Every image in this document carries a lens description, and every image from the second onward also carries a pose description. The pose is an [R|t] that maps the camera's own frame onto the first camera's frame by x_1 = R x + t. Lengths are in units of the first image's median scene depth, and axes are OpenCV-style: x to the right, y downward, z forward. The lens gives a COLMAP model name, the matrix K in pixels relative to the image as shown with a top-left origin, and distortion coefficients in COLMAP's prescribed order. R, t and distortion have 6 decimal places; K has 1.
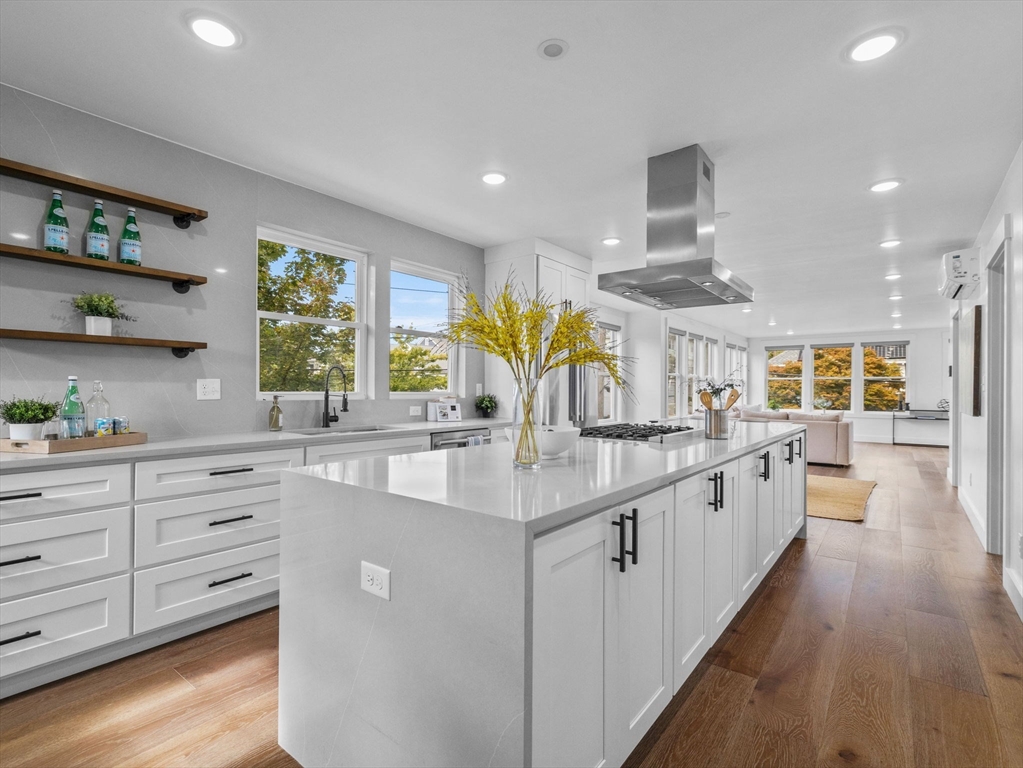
lens RADIAL K [[510.1, 0, 474.8], [0, 510.1, 385.9], [0, 0, 1]] dist [0.003722, 0.000223]
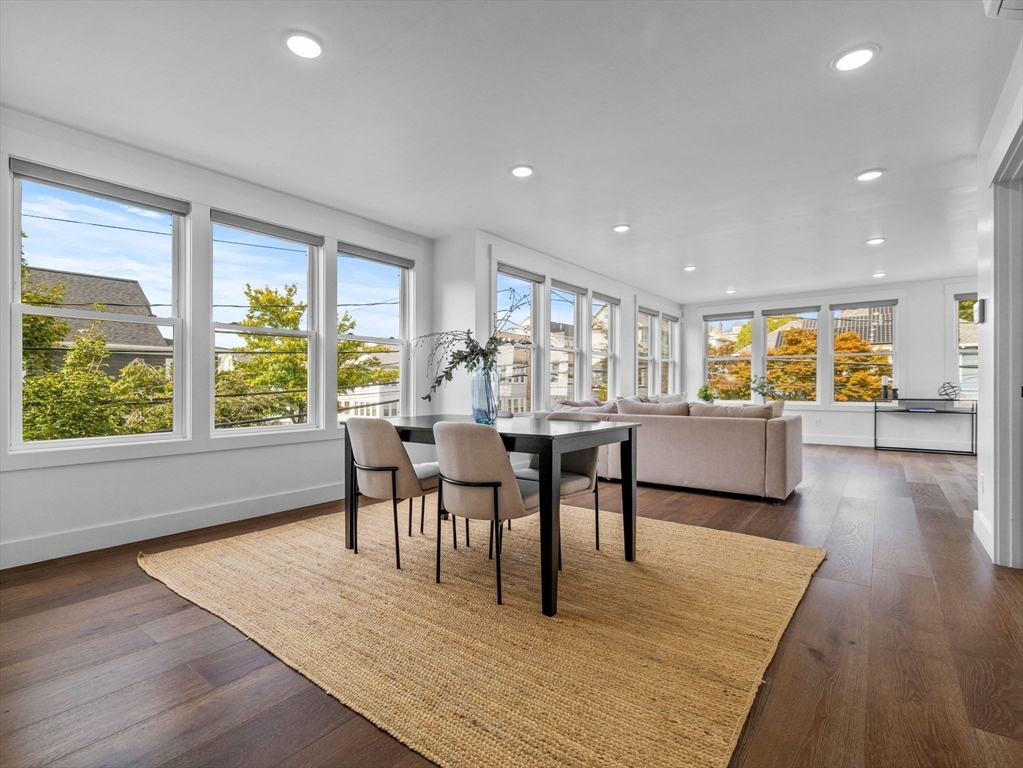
lens RADIAL K [[510.1, 0, 474.8], [0, 510.1, 385.9], [0, 0, 1]] dist [0.003722, 0.000223]
pose [[0.999863, -0.010001, 0.013212, 0.252315], [0.009938, 0.999939, 0.004856, 0.019171], [-0.013259, -0.004724, 0.999901, 0.296927]]
